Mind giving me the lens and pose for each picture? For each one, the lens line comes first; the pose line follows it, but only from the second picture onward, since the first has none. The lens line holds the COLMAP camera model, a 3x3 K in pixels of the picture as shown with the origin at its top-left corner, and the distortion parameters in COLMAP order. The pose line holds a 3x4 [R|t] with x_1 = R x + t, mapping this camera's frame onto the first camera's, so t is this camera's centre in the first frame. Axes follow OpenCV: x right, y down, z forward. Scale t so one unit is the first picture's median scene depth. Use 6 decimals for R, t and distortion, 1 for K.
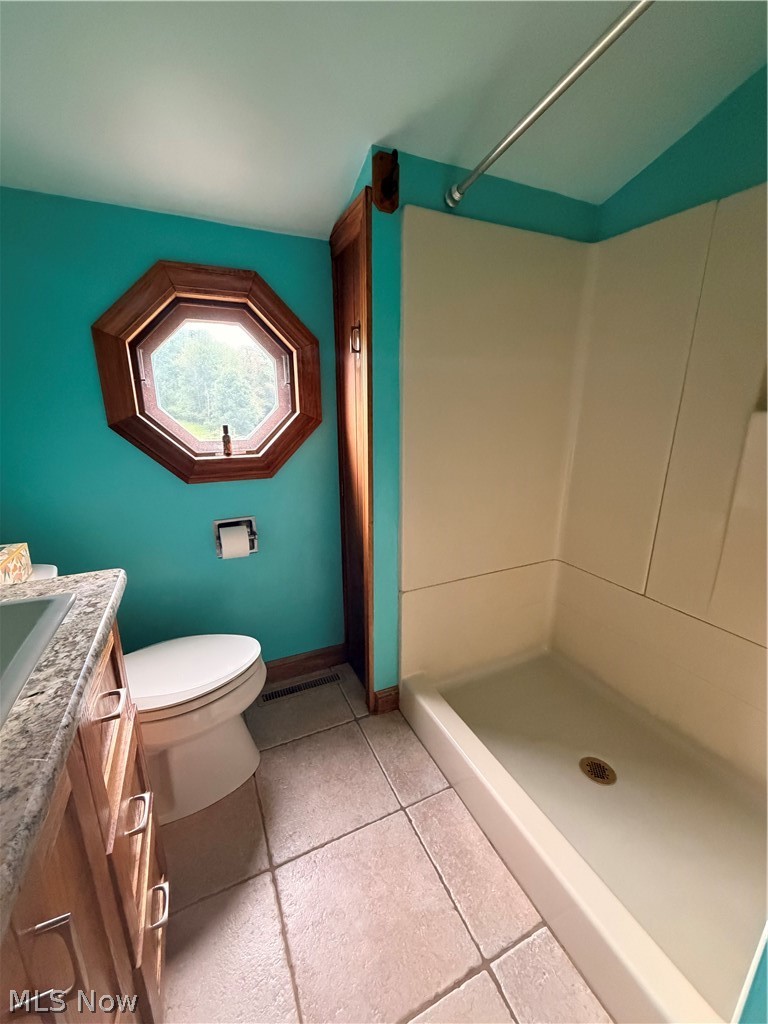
lens RADIAL K [[403.1, 0, 384.1], [0, 403.1, 511.7], [0, 0, 1]] dist [-0.011750, 0.000358]
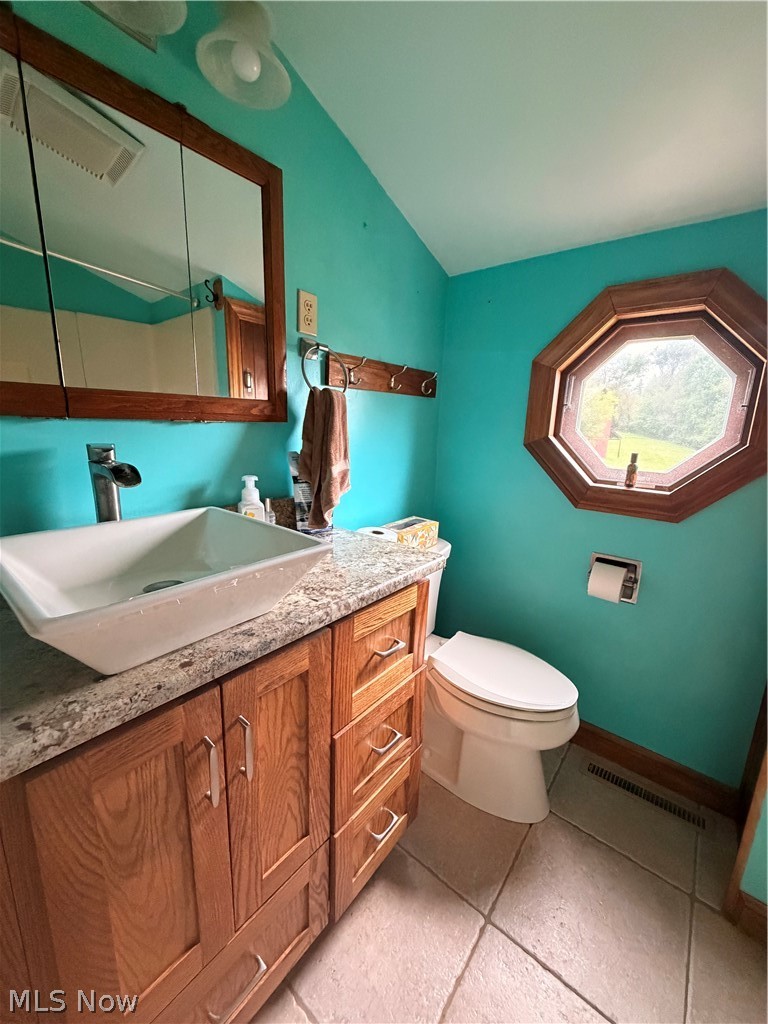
lens RADIAL K [[403.1, 0, 382.6], [0, 403.1, 507.1], [0, 0, 1]] dist [-0.011750, 0.000358]
pose [[0.419325, 0.207442, -0.883818, 0.185042], [-0.263038, 0.959545, 0.100419, -0.045268], [0.868894, 0.190370, 0.456927, 0.138755]]
